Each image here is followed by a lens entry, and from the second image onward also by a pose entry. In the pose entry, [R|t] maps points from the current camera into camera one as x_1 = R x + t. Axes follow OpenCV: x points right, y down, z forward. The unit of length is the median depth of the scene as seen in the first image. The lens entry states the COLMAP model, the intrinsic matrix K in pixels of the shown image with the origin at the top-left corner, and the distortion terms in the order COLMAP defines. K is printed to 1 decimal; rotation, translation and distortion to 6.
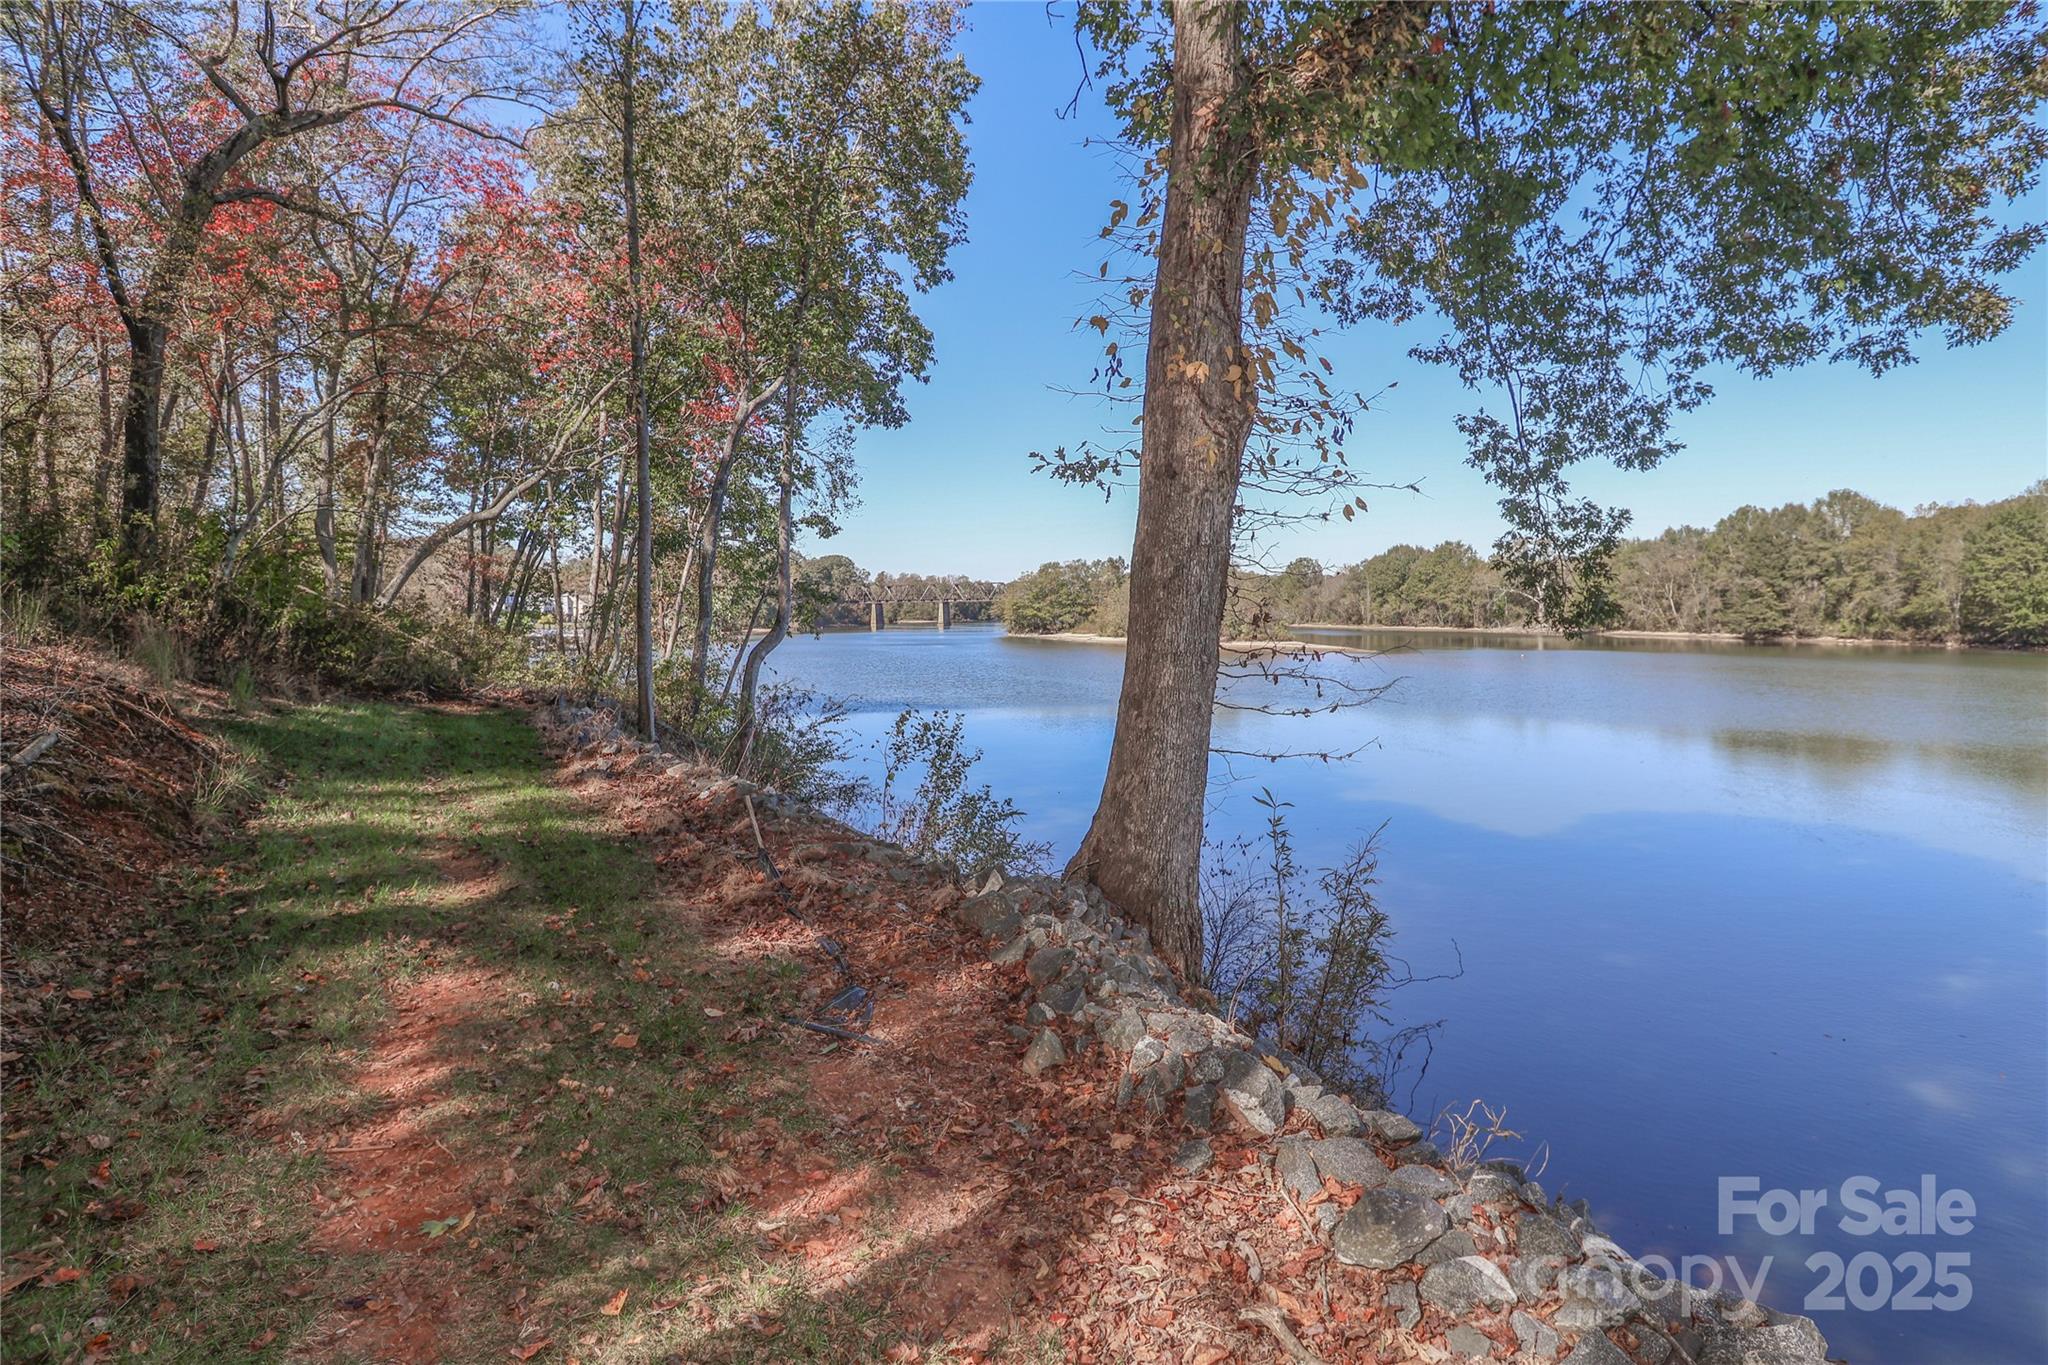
lens RADIAL K [[1006.8, 0, 1039.0], [0, 1006.8, 667.1], [0, 0, 1]] dist [0.002747, -0.012268]
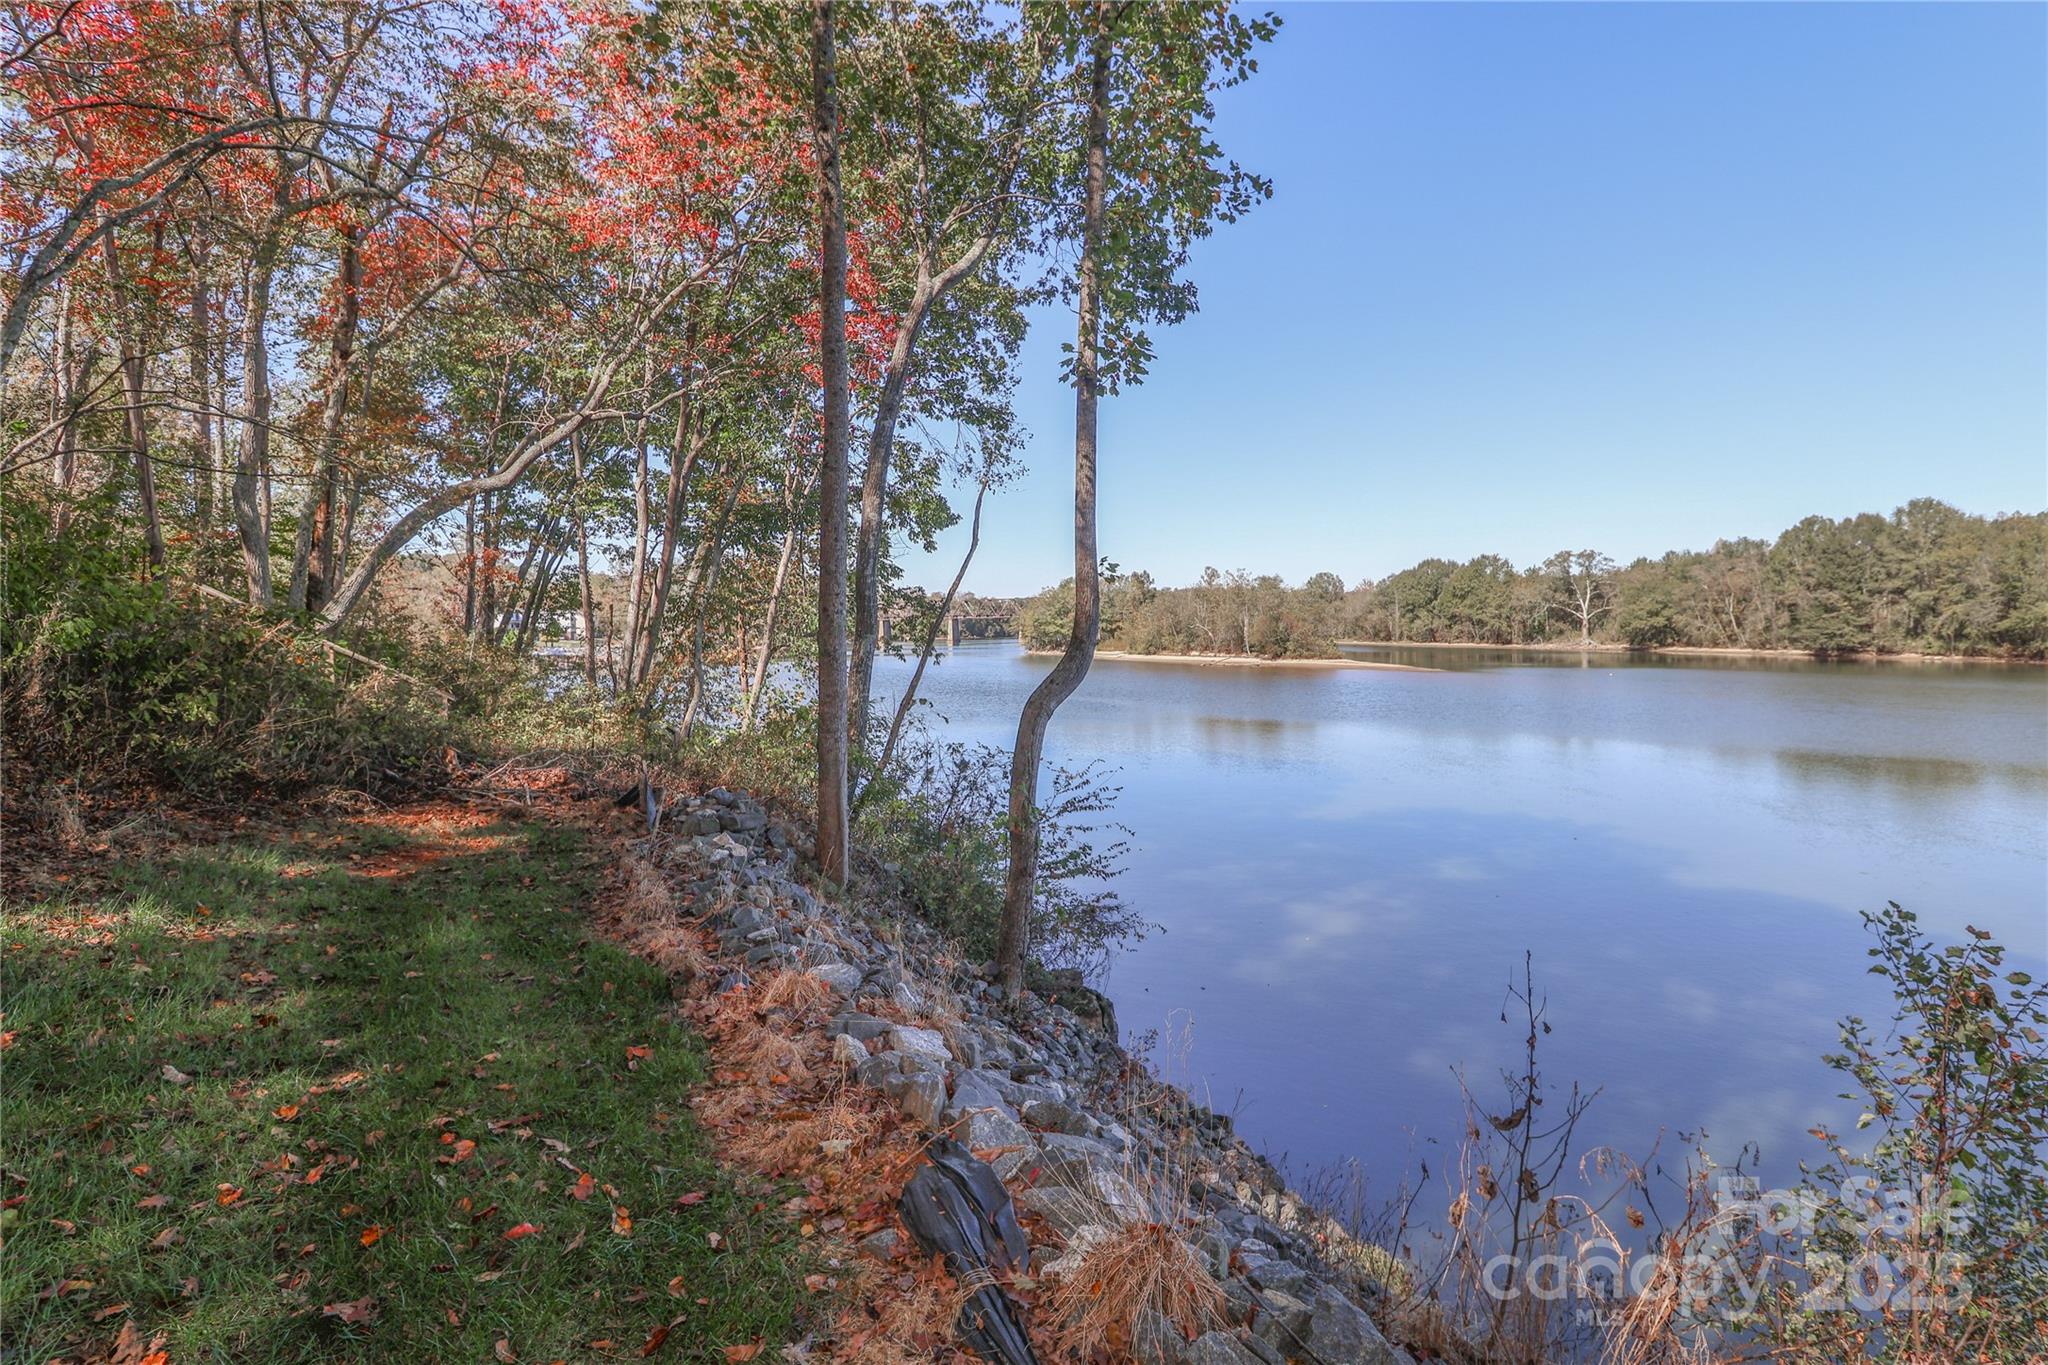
lens RADIAL K [[947.4, 0, 1005.6], [0, 947.4, 658.5], [0, 0, 1]] dist [-0.013946, -0.000461]
pose [[0.999994, -0.001759, 0.002959, -0.067829], [0.001829, 0.999710, -0.024024, -0.005735], [-0.002916, 0.024029, 0.999707, 0.120486]]
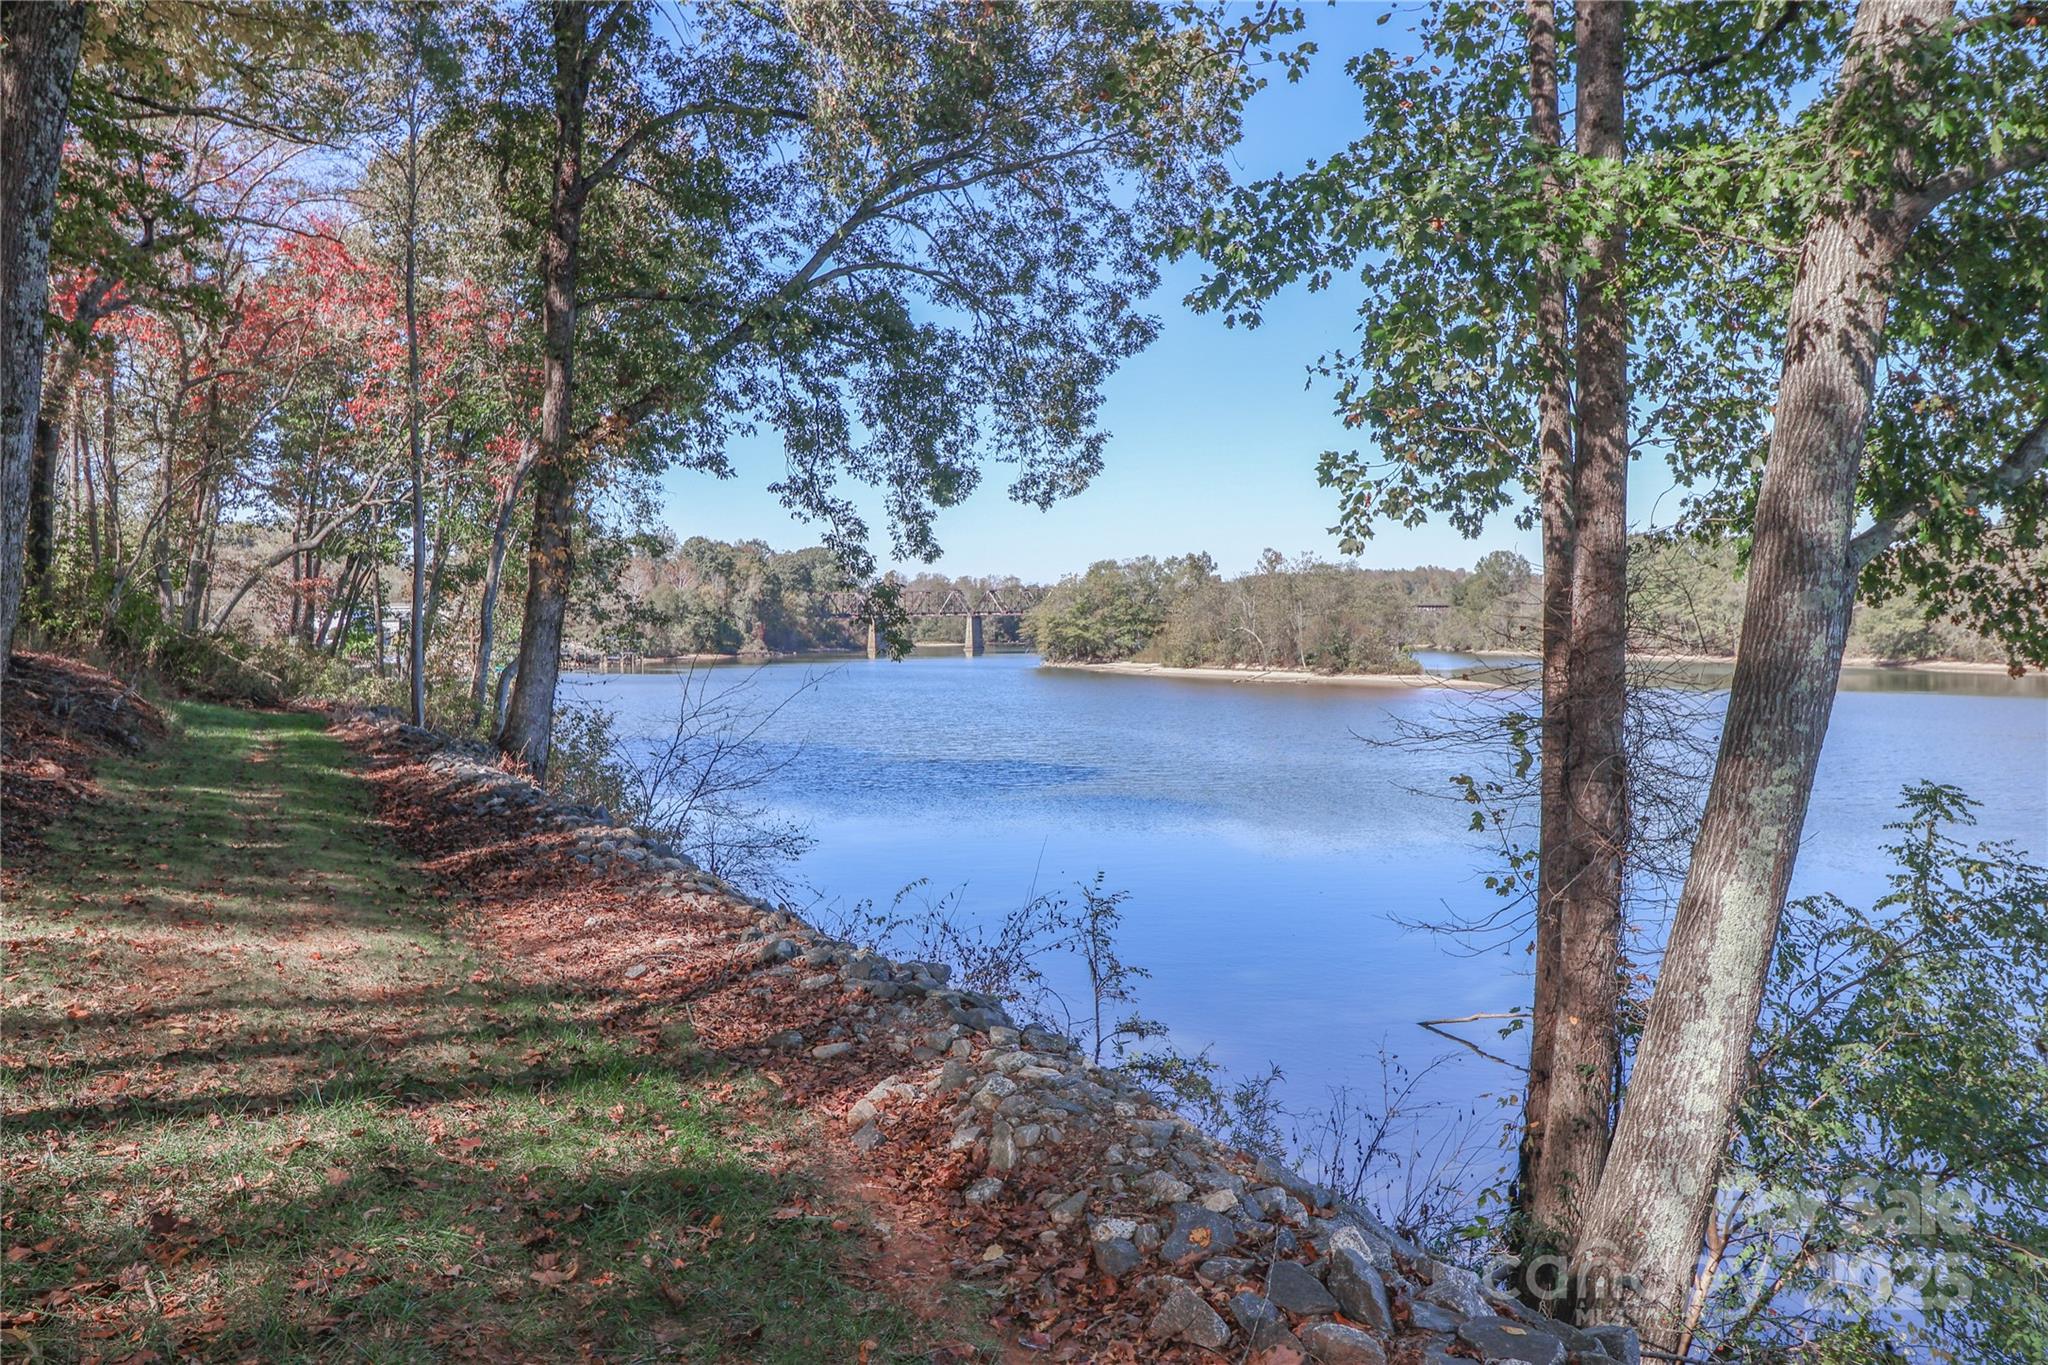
lens RADIAL K [[1779.3, 0, 1096.9], [0, 1779.3, 644.8], [0, 0, 1]] dist [0.057089, -0.000943]
pose [[0.994991, 0.003176, -0.099916, 0.158355], [-0.007637, 0.998989, -0.044297, 0.010680], [0.099674, 0.044838, 0.994009, -0.269465]]
